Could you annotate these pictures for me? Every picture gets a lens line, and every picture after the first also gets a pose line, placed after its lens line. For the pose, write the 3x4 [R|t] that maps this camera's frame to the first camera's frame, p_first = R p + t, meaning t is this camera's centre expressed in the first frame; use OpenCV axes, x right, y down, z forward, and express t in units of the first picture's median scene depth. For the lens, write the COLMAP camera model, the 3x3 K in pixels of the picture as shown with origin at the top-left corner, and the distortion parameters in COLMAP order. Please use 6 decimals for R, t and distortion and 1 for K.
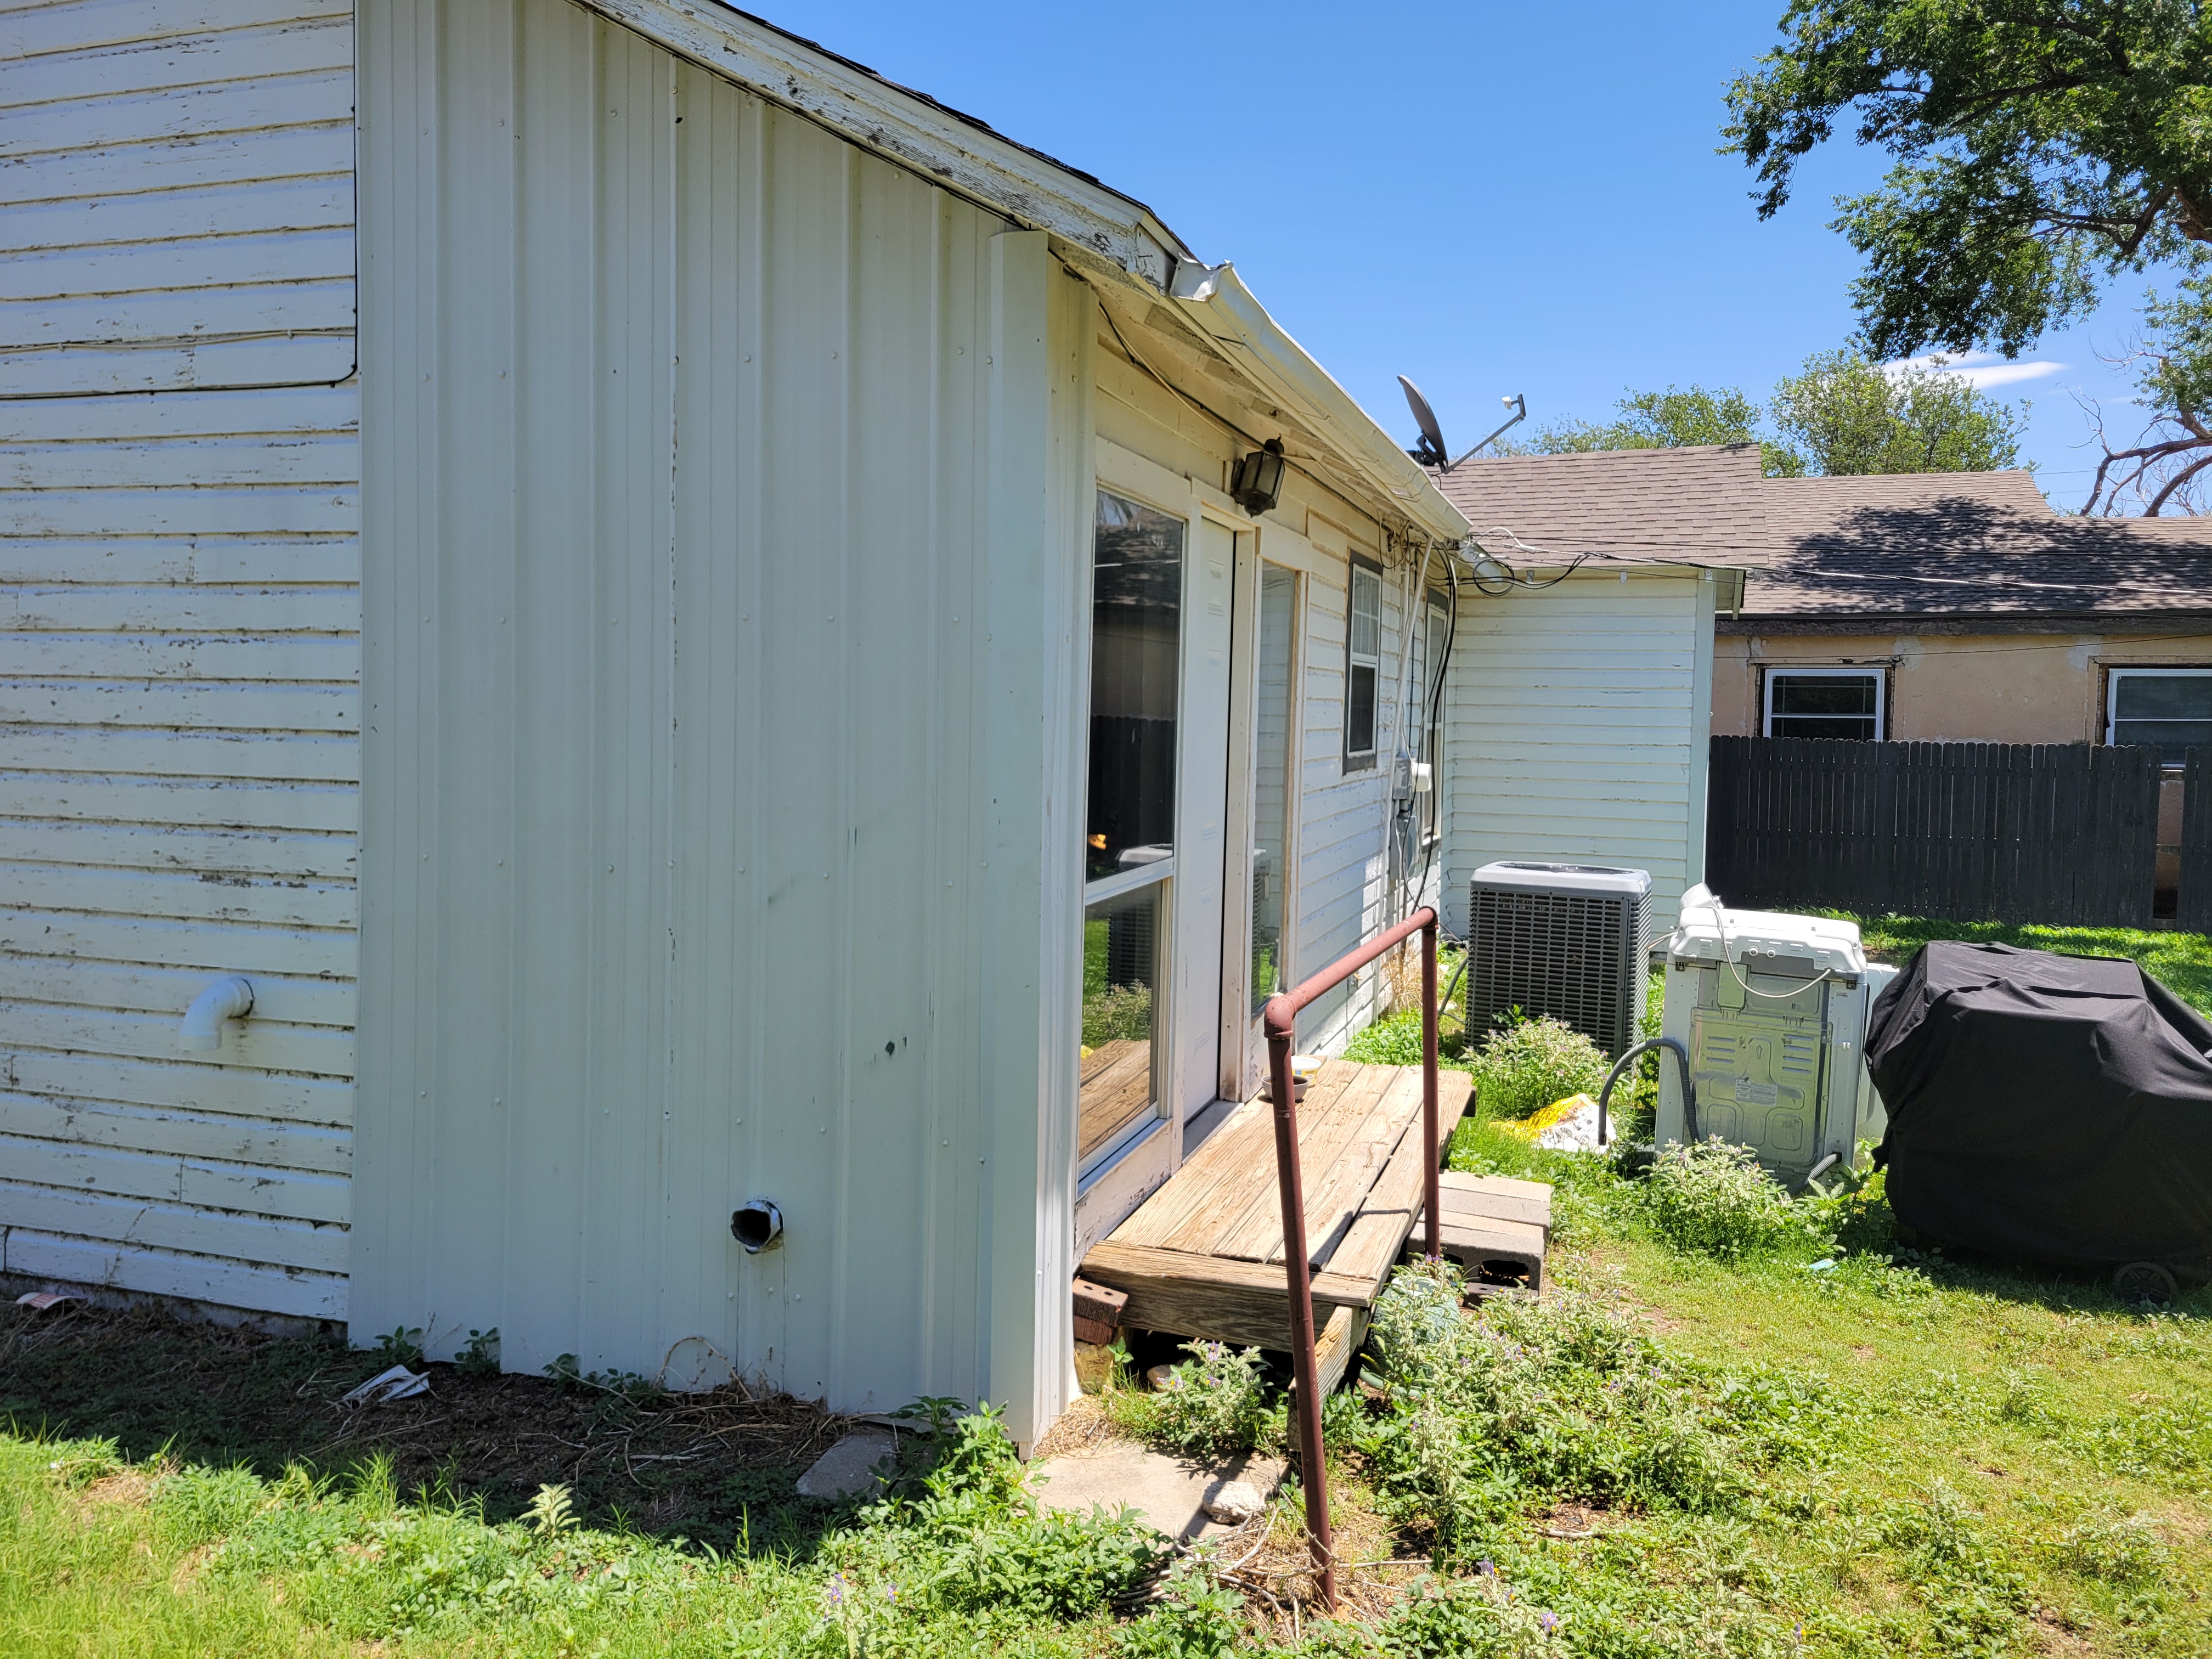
lens RADIAL K [[1654.5, 0, 1105.3], [0, 1654.5, 798.4], [0, 0, 1]] dist [0.057283, -0.044177]
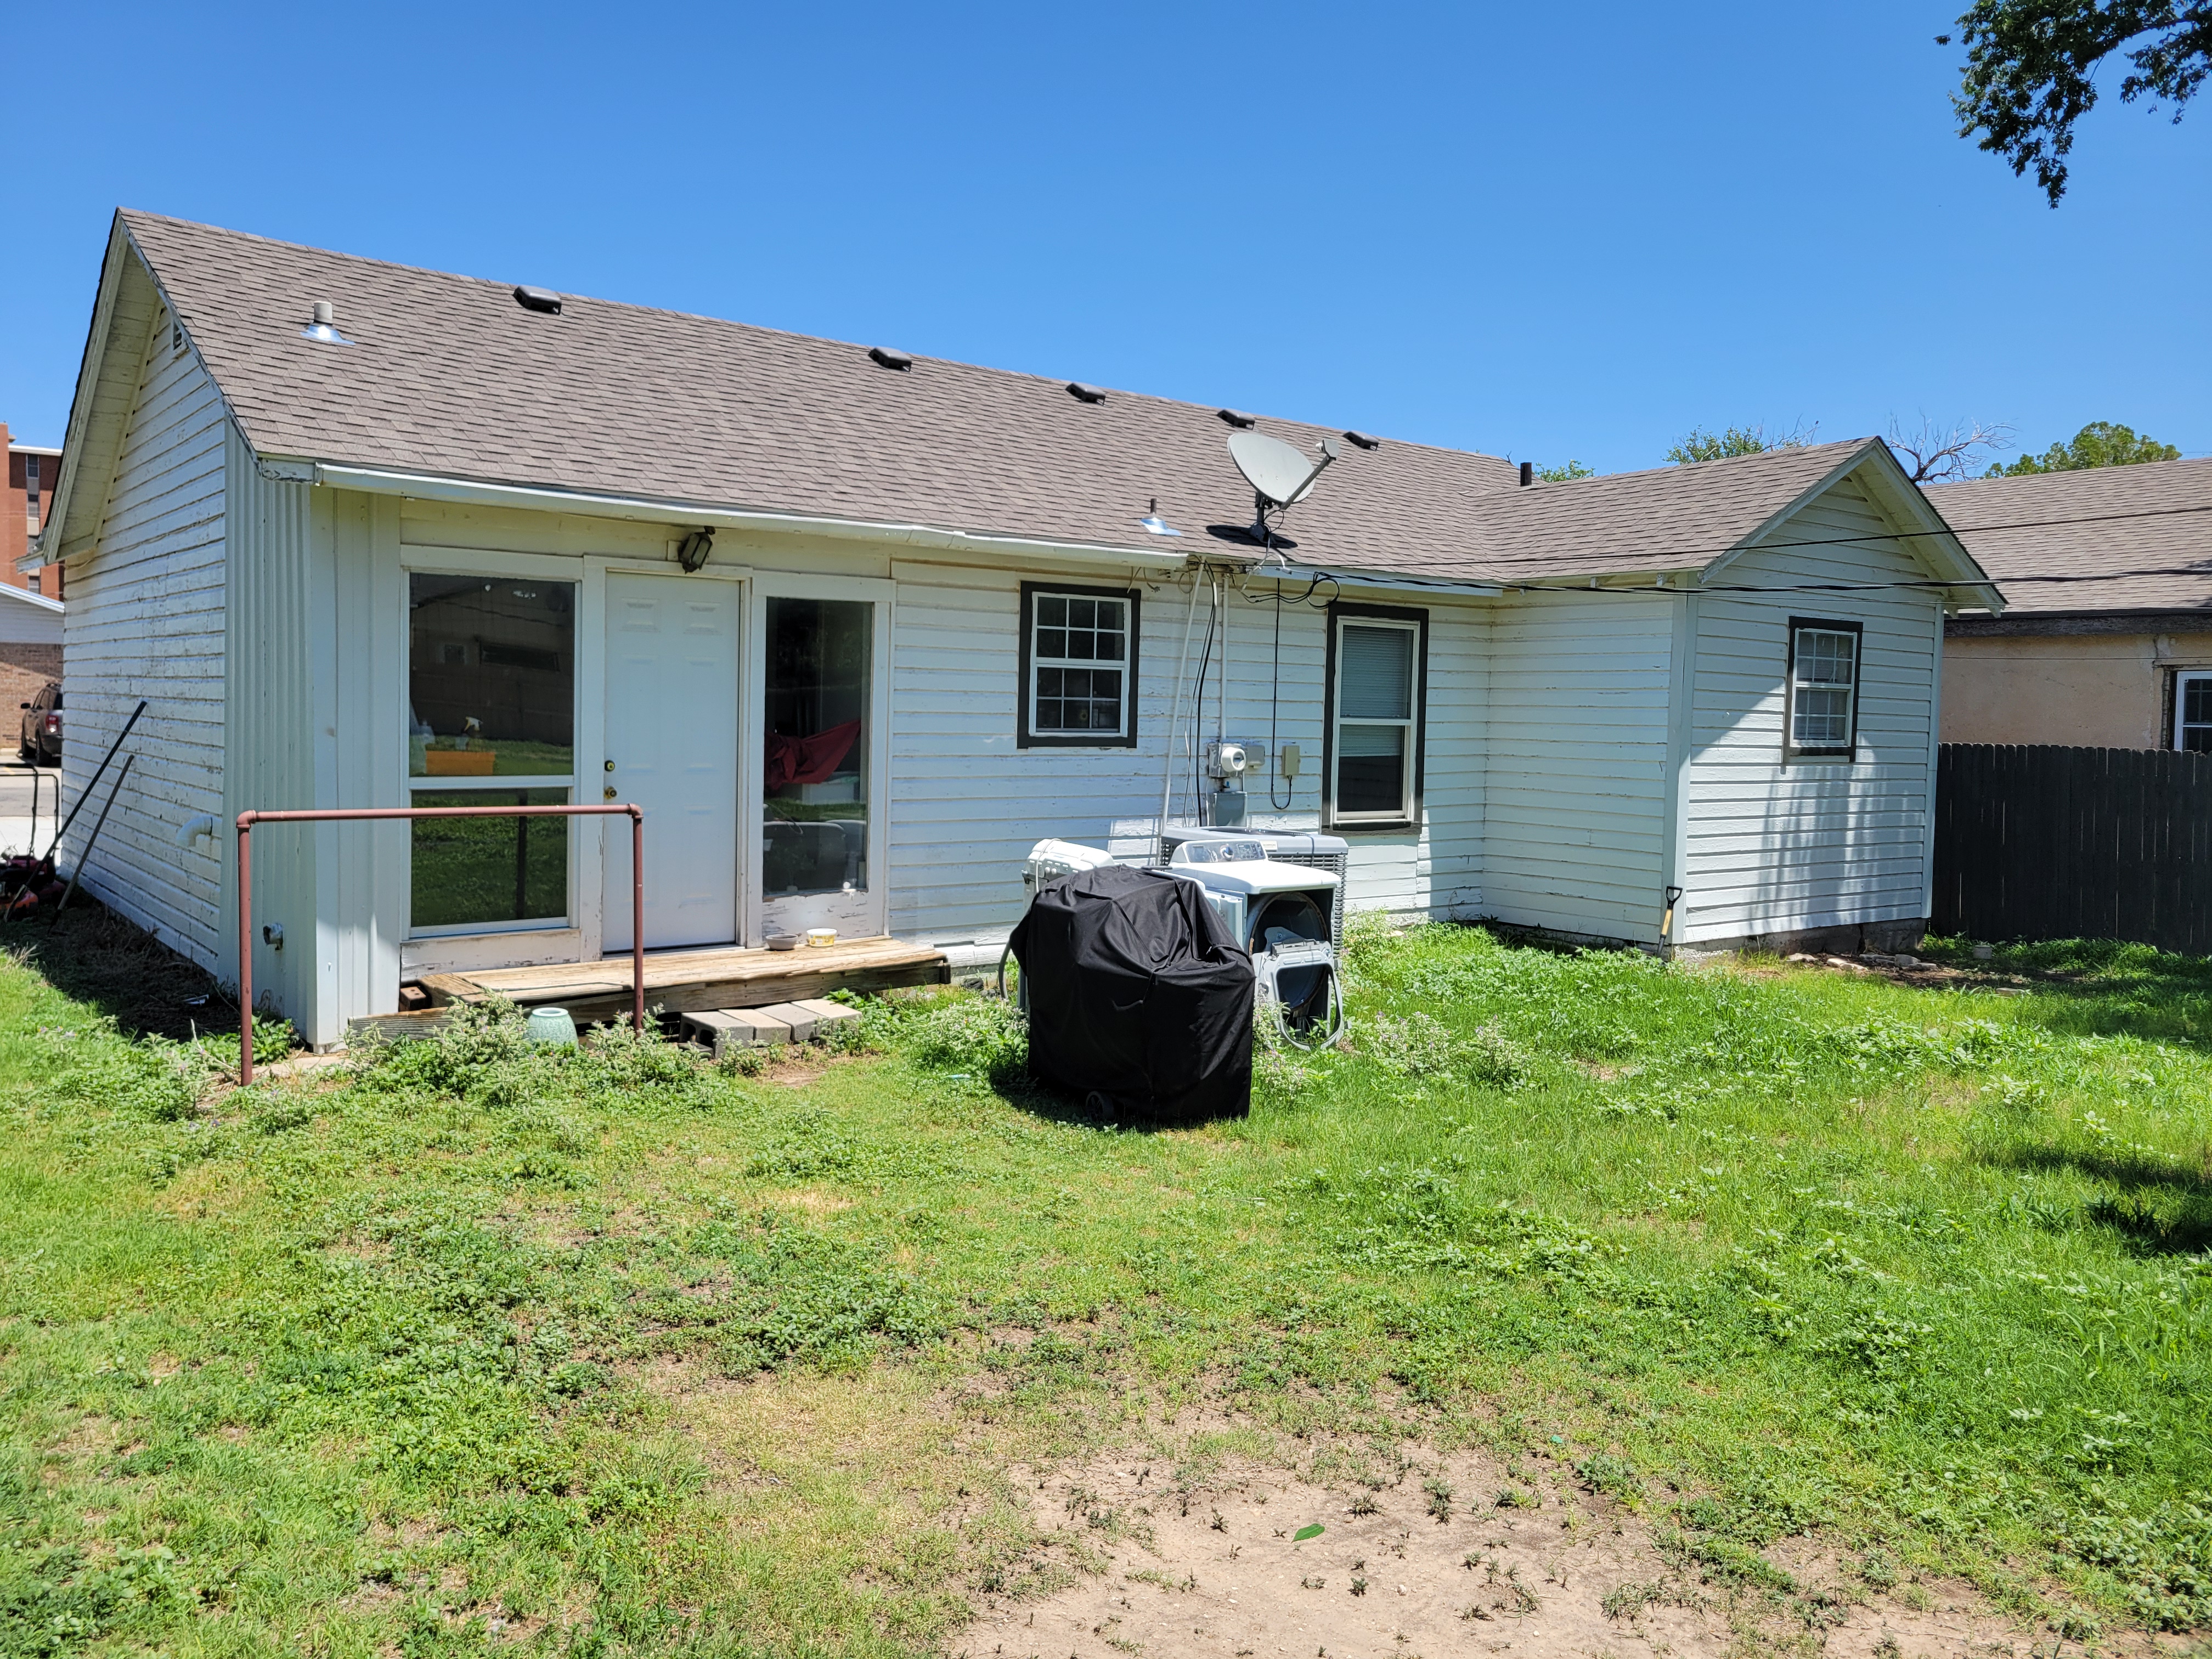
lens RADIAL K [[1663.1, 0, 1098.7], [0, 1663.1, 788.9], [0, 0, 1]] dist [0.042416, -0.004054]
pose [[0.835165, 0.025145, -0.549425, 0.603328], [-0.037082, 0.999256, -0.010634, 0.019956], [0.548749, 0.029255, 0.835475, -0.061748]]
